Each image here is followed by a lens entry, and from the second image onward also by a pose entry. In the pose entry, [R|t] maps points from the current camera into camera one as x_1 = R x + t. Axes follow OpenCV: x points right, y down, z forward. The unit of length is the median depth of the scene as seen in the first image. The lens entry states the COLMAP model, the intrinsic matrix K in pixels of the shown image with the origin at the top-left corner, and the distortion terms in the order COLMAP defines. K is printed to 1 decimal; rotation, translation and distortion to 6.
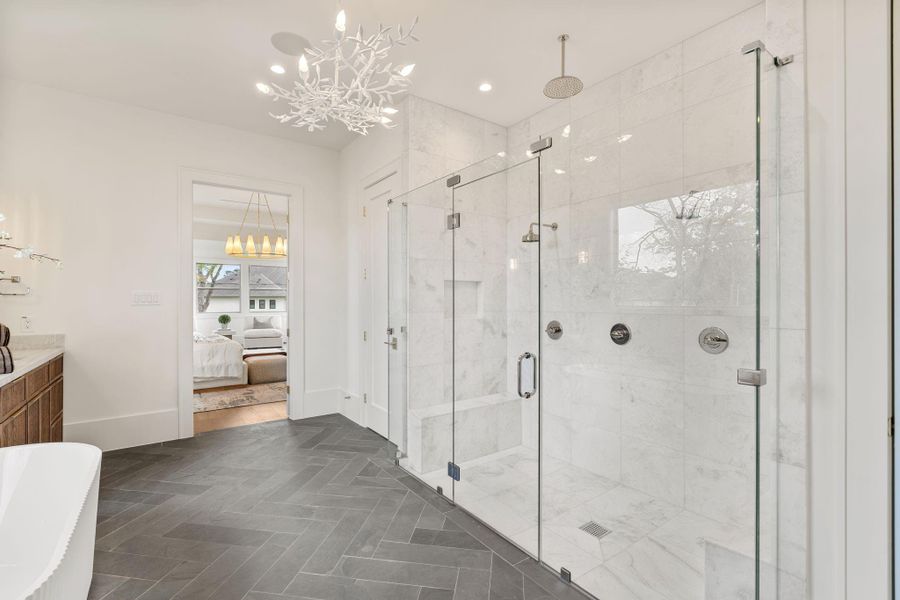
lens RADIAL K [[403.3, 0, 448.5], [0, 403.3, 303.9], [0, 0, 1]] dist [0.001875, 0.000468]
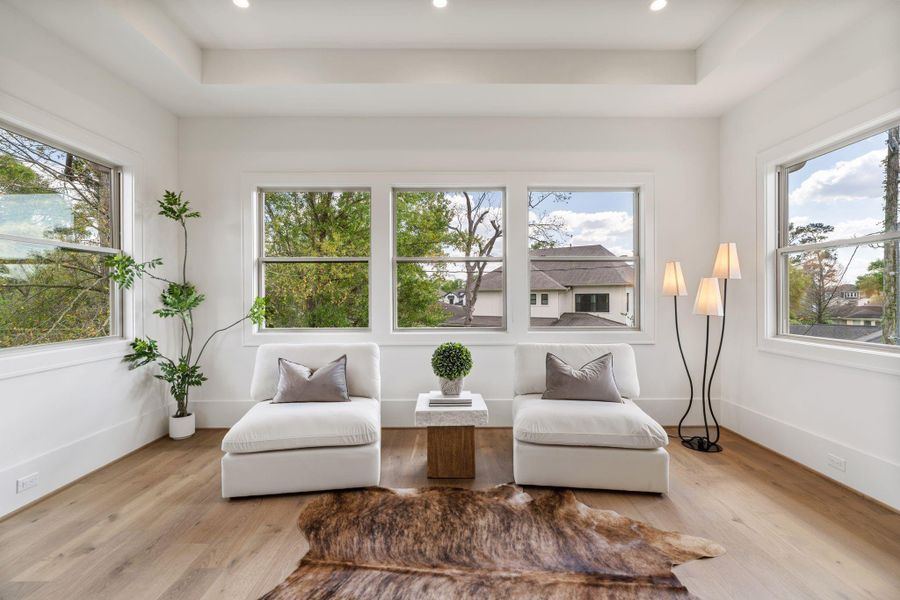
lens RADIAL K [[407.4, 0, 449.6], [0, 407.4, 297.5], [0, 0, 1]] dist [0.000615, 0.000109]
pose [[0.813074, -0.000056, -0.582160, -1.132418], [-0.000957, 0.999999, -0.001433, -0.015616], [0.582160, 0.001722, 0.813073, 2.224687]]
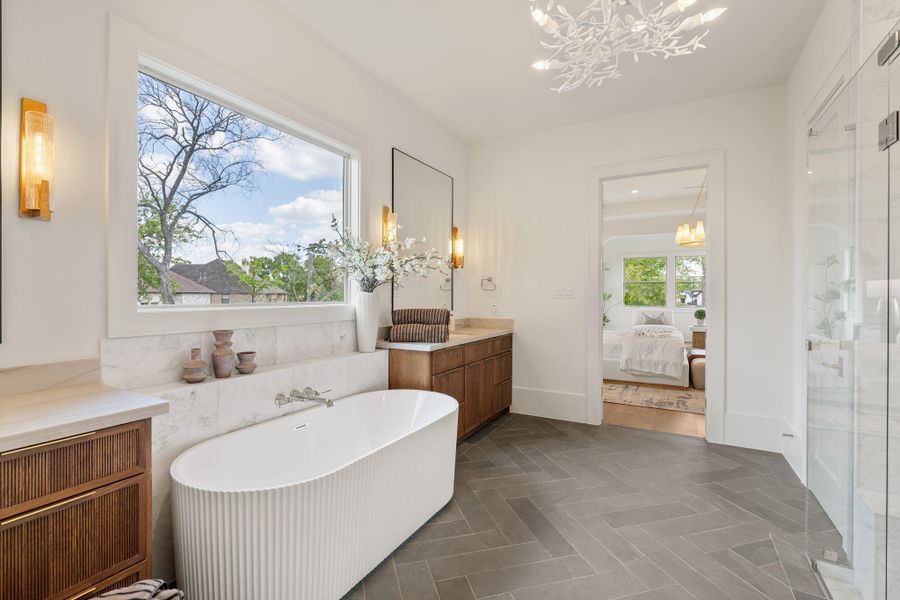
lens RADIAL K [[407.4, 0, 449.6], [0, 407.4, 297.5], [0, 0, 1]] dist [0.000615, 0.000109]
pose [[0.422950, 0.006866, -0.906127, 0.157005], [-0.007991, 0.999961, 0.003847, -0.000829], [0.906118, 0.005613, 0.422988, 0.213307]]
